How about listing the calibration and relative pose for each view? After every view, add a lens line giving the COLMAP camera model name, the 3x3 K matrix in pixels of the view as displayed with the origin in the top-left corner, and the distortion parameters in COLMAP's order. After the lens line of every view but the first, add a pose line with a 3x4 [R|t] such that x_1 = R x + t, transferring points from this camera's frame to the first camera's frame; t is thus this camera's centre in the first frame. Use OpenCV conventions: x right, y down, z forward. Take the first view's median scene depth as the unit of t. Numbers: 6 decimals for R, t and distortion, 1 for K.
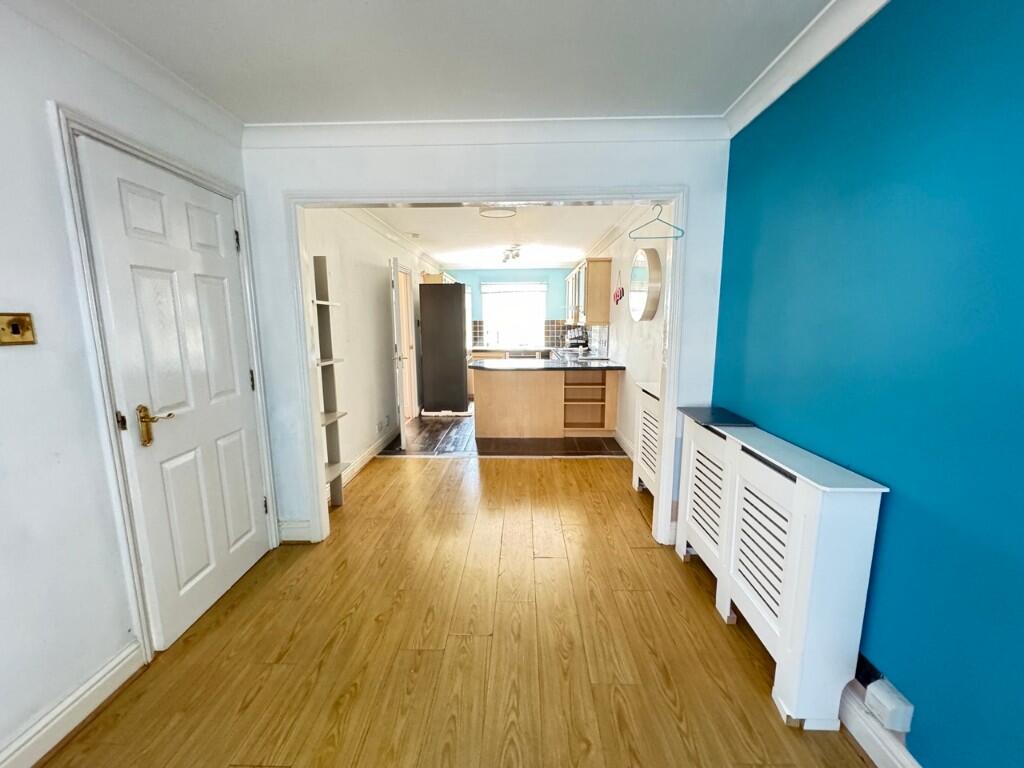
lens RADIAL K [[409.4, 0, 512.0], [0, 409.4, 382.8], [0, 0, 1]] dist [0.000610, -0.000035]
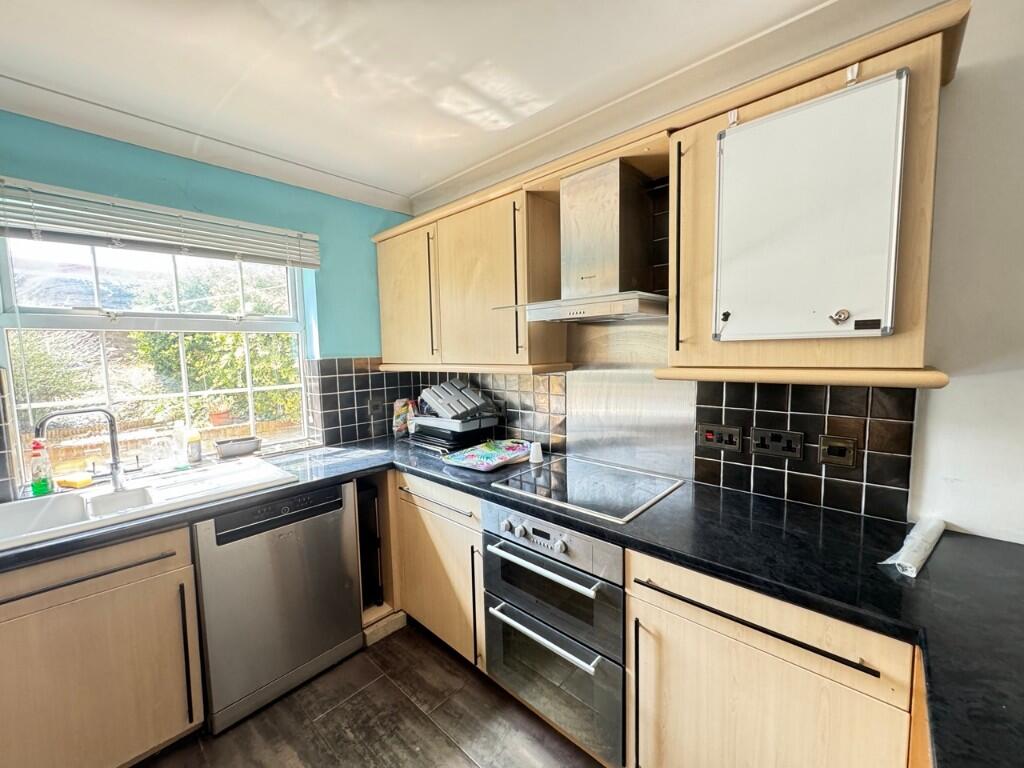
lens RADIAL K [[409.4, 0, 509.9], [0, 409.4, 381.3], [0, 0, 1]] dist [0.000610, -0.000035]
pose [[0.663017, -0.067325, 0.745571, -0.070703], [0.131443, 0.990945, -0.027407, -0.142379], [-0.736974, 0.116172, 0.665862, 0.895027]]
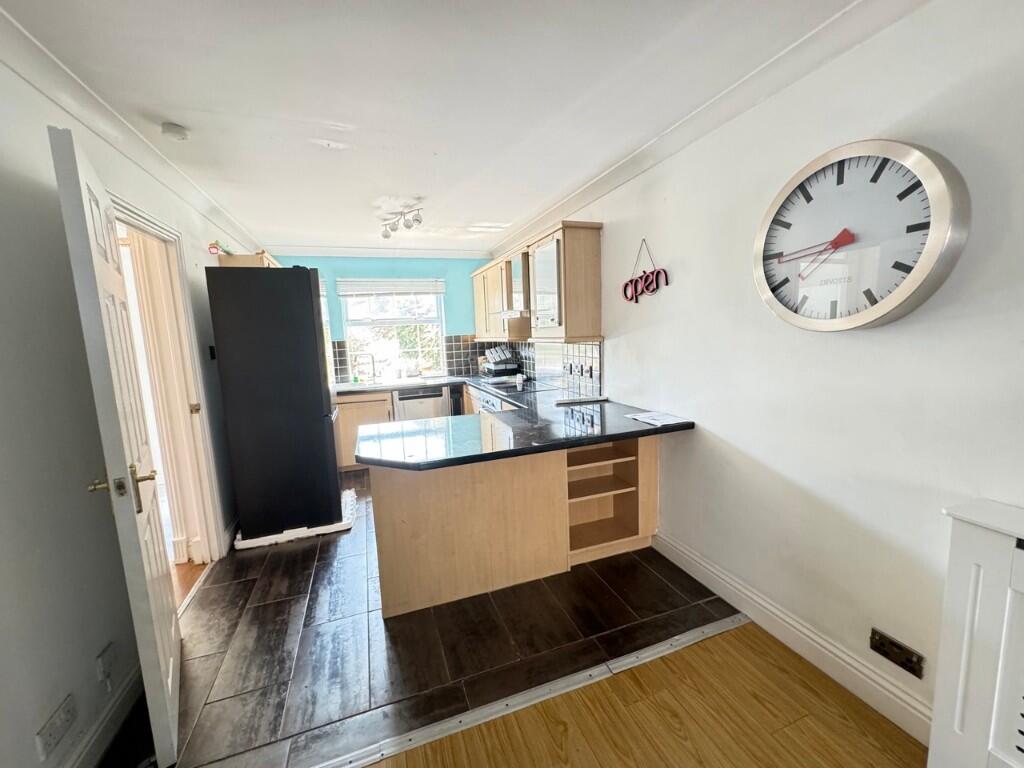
lens RADIAL K [[409.4, 0, 512.8], [0, 409.4, 385.5], [0, 0, 1]] dist [0.000610, -0.000035]
pose [[0.930769, -0.079490, 0.356861, -0.079359], [0.089433, 0.995927, -0.011418, -0.072384], [-0.354500, 0.042543, 0.934088, 0.444300]]
